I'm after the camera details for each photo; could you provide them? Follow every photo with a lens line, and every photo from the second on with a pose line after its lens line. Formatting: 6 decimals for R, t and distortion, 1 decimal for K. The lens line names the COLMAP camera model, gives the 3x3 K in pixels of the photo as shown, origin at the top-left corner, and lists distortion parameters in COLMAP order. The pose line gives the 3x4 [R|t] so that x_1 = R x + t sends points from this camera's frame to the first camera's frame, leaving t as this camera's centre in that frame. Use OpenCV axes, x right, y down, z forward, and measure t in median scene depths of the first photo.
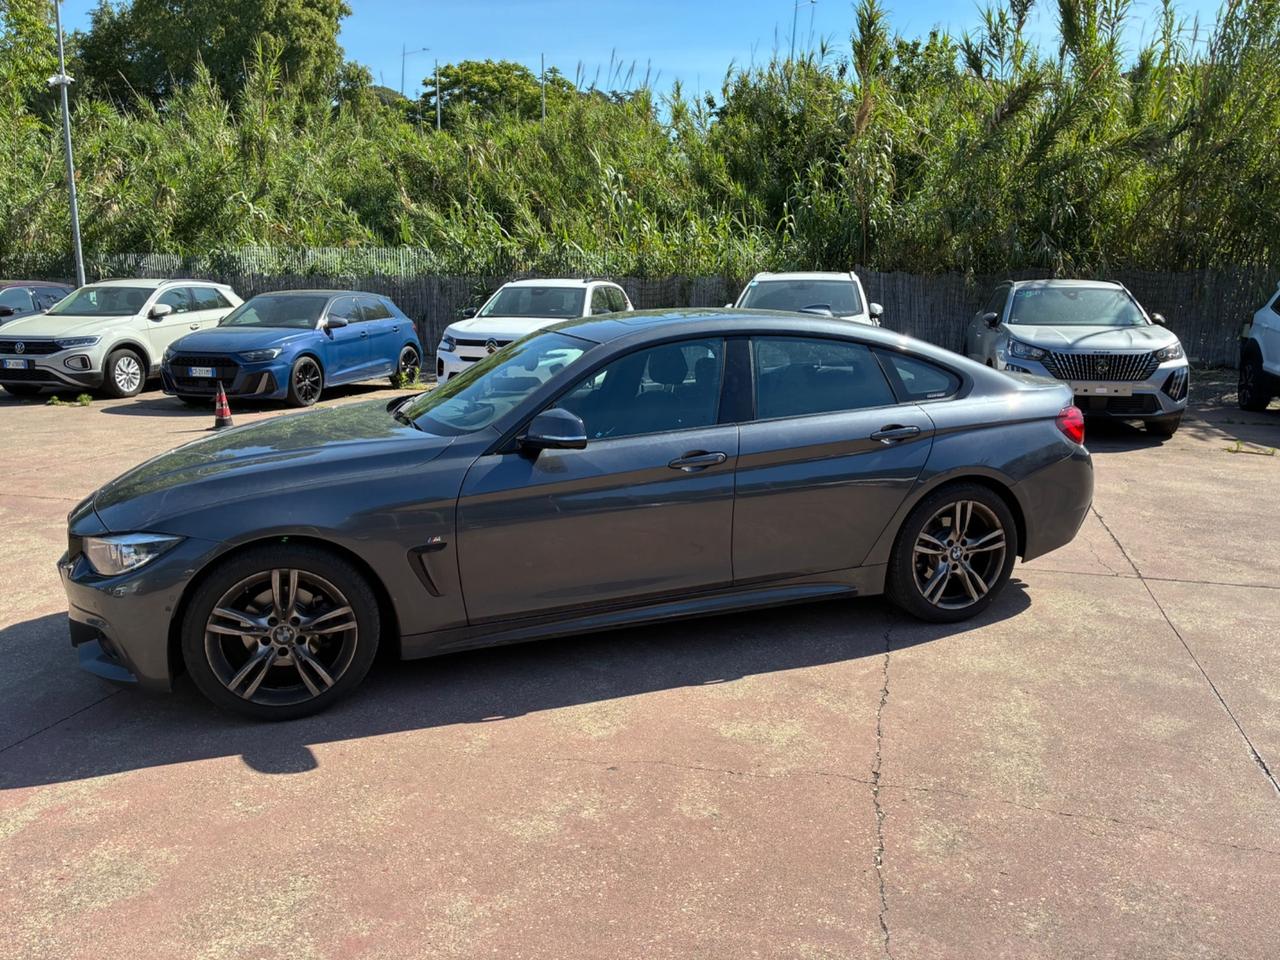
lens RADIAL K [[969.6, 0, 642.9], [0, 969.6, 480.1], [0, 0, 1]] dist [0.046185, -0.060288]
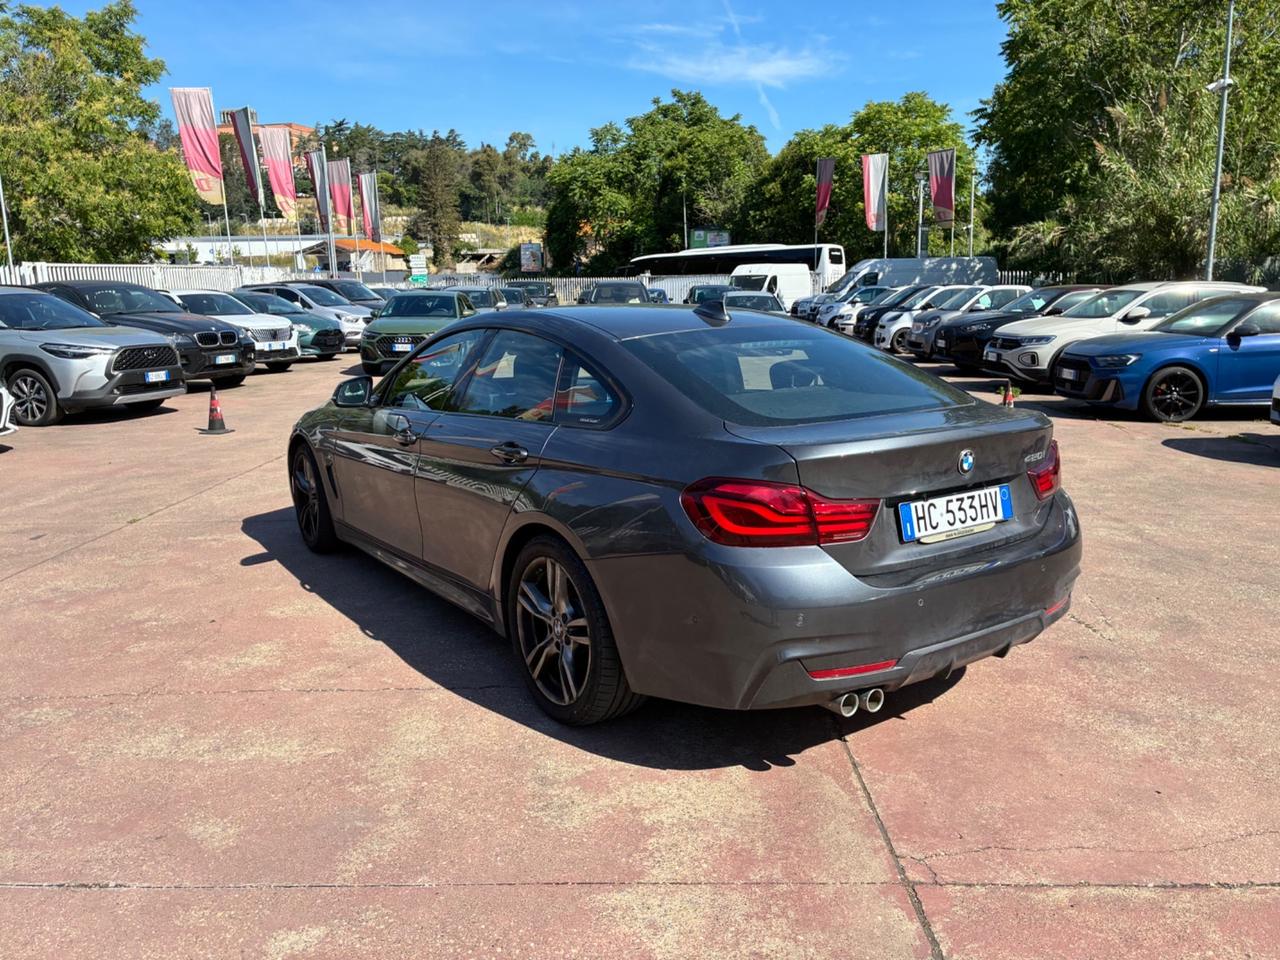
lens RADIAL K [[969.6, 0, 649.0], [0, 969.6, 476.1], [0, 0, 1]] dist [0.046185, -0.060288]
pose [[0.264100, 0.177601, -0.948003, 0.498202], [-0.188882, 0.973392, 0.129737, -0.072368], [0.945820, 0.144797, 0.290619, 0.402888]]
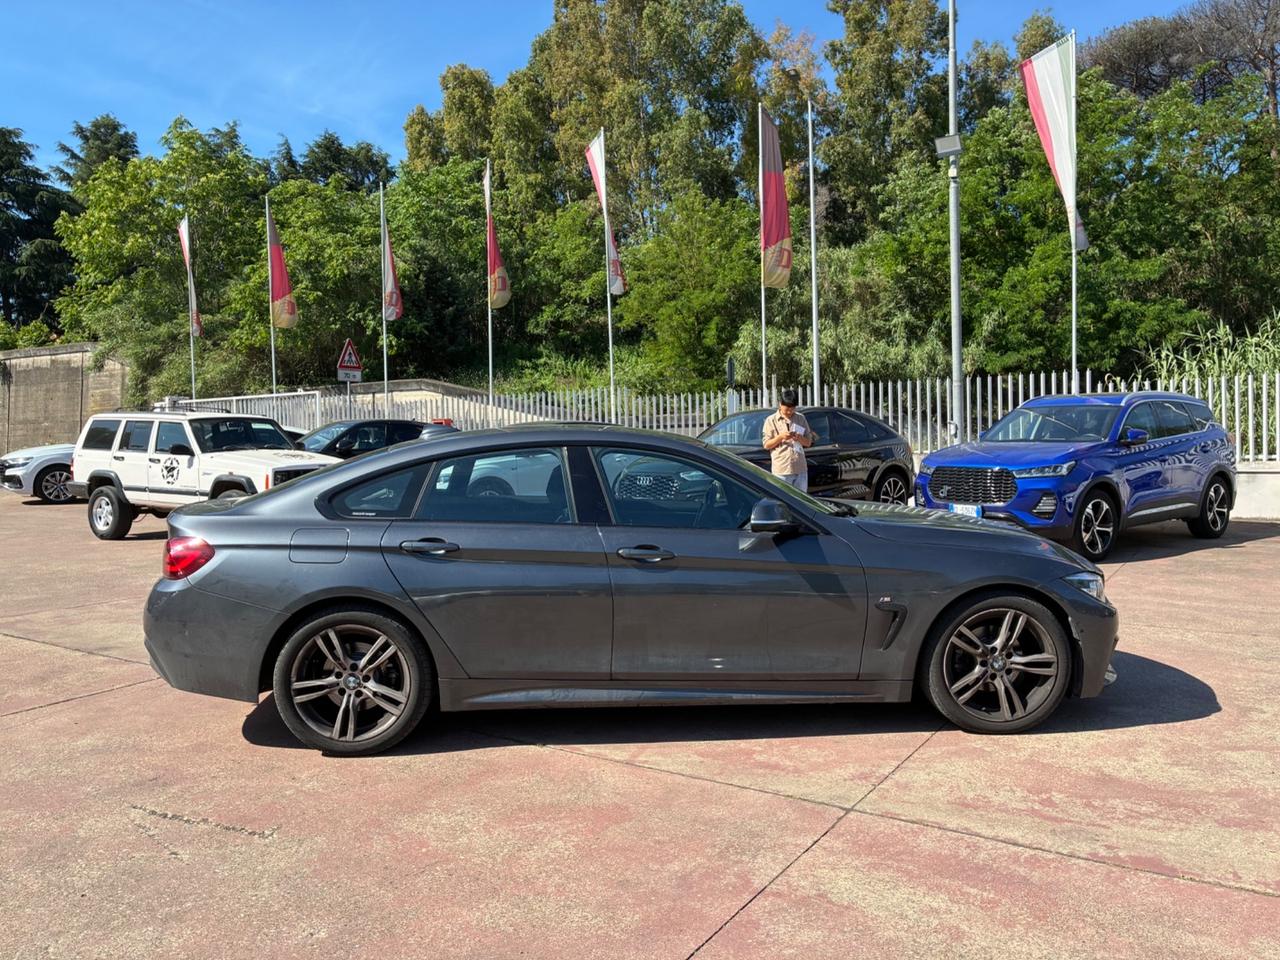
lens RADIAL K [[969.6, 0, 644.3], [0, 969.6, 489.0], [0, 0, 1]] dist [0.046185, -0.060288]
pose [[-0.955808, -0.003160, 0.293973, -0.176536], [0.077413, 0.961948, 0.262035, -0.196025], [-0.283615, 0.273213, -0.919194, 1.018832]]
